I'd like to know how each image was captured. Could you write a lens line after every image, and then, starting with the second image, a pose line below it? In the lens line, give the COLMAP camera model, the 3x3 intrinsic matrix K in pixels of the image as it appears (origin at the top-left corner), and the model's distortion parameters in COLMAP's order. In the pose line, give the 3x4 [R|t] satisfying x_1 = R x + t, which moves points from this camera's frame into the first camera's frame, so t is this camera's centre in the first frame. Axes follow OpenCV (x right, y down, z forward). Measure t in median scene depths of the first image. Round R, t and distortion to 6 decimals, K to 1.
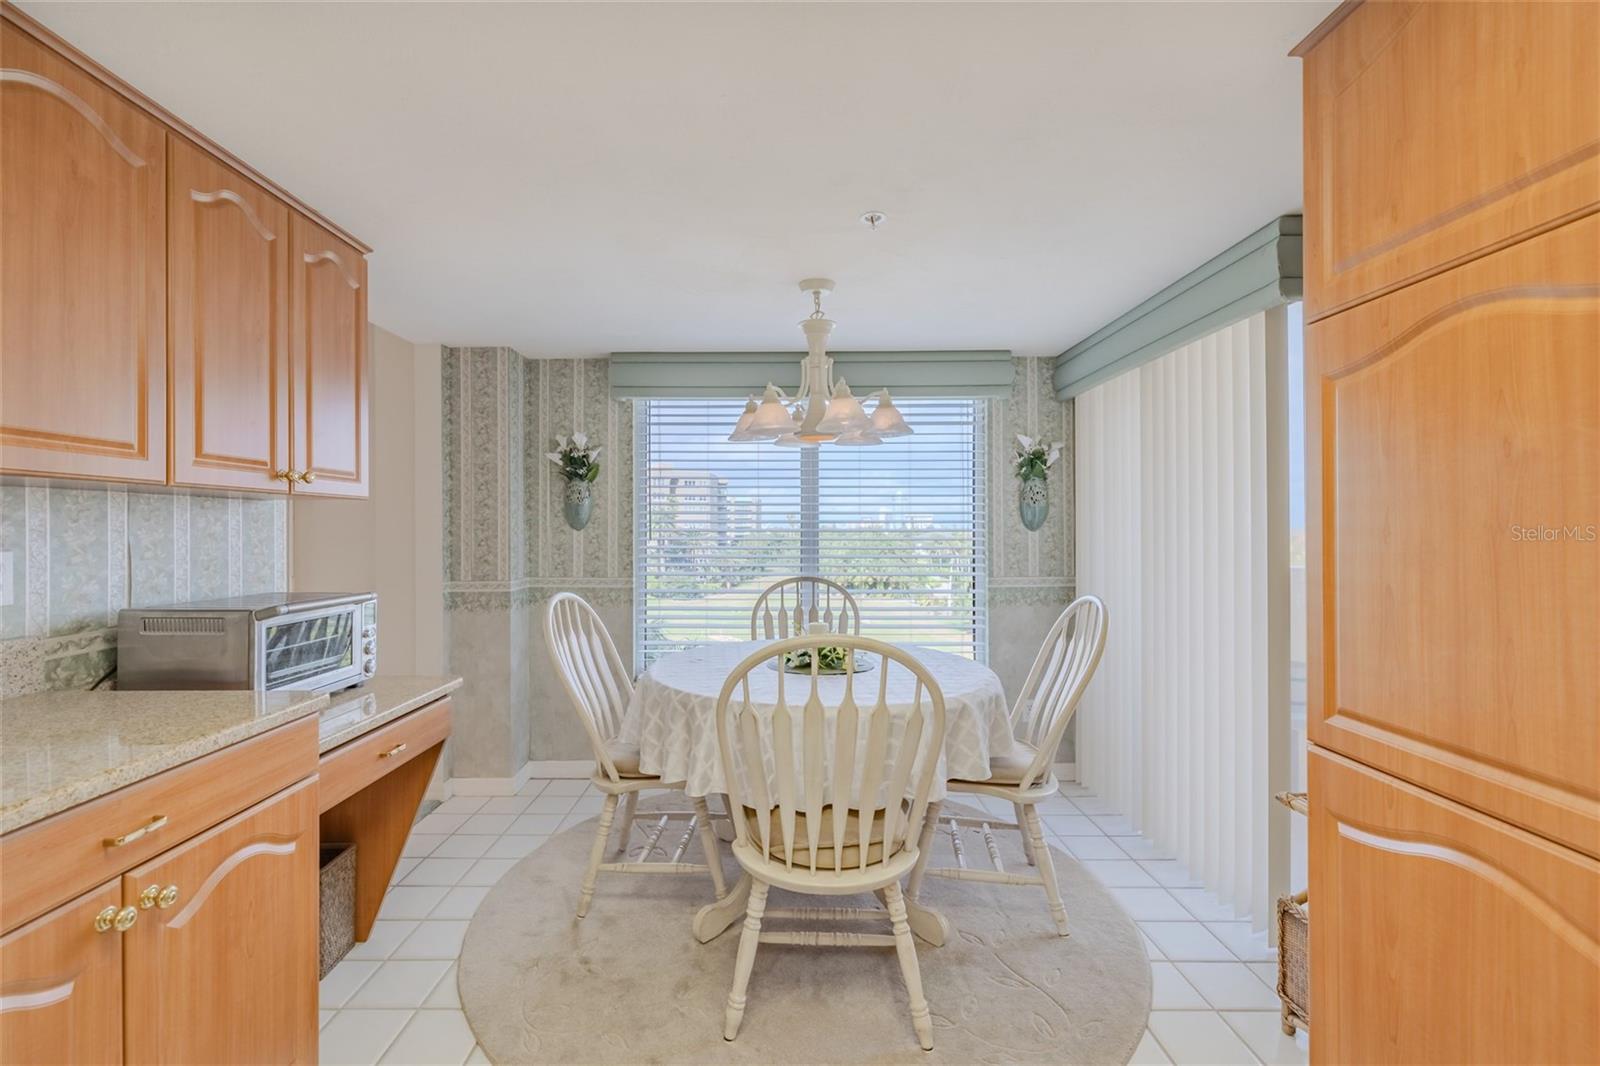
lens RADIAL K [[672.1, 0, 797.4], [0, 672.1, 523.6], [0, 0, 1]] dist [0.000625, -0.000678]
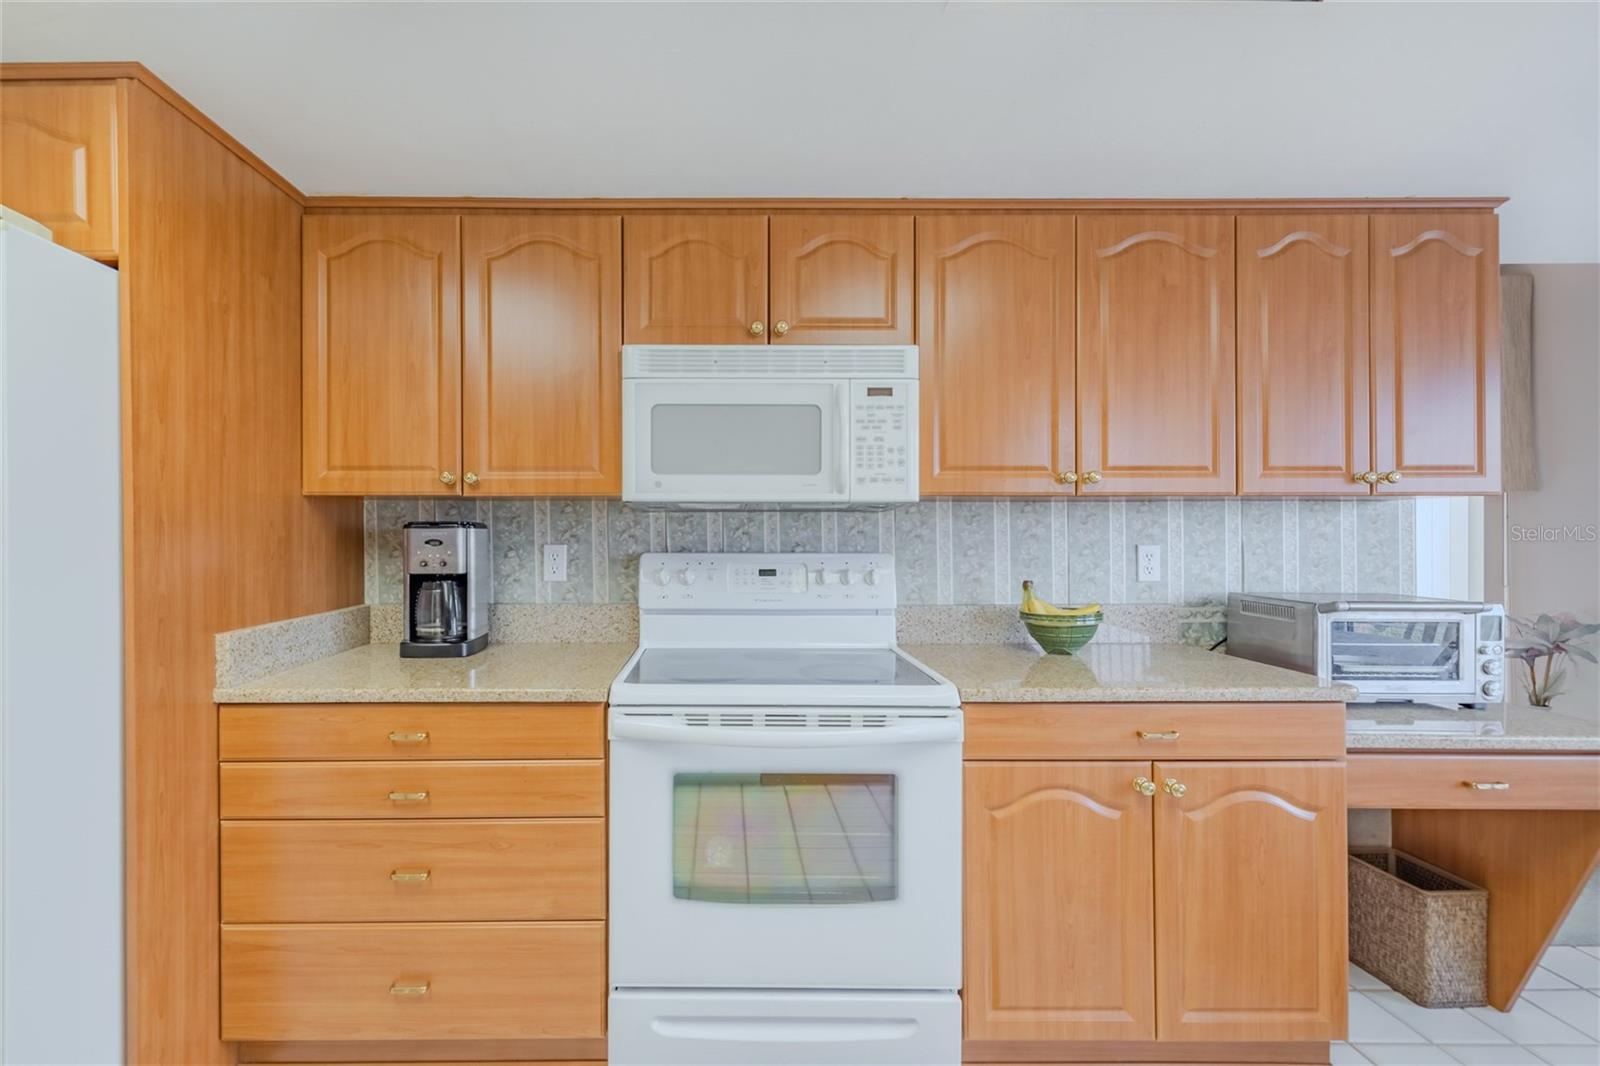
lens RADIAL K [[672.1, 0, 798.7], [0, 672.1, 527.3], [0, 0, 1]] dist [0.000625, -0.000678]
pose [[0.129438, -0.005132, -0.991574, 0.167303], [0.009372, 0.999948, -0.003952, 0.000178], [0.991543, -0.008782, 0.129479, 0.013843]]
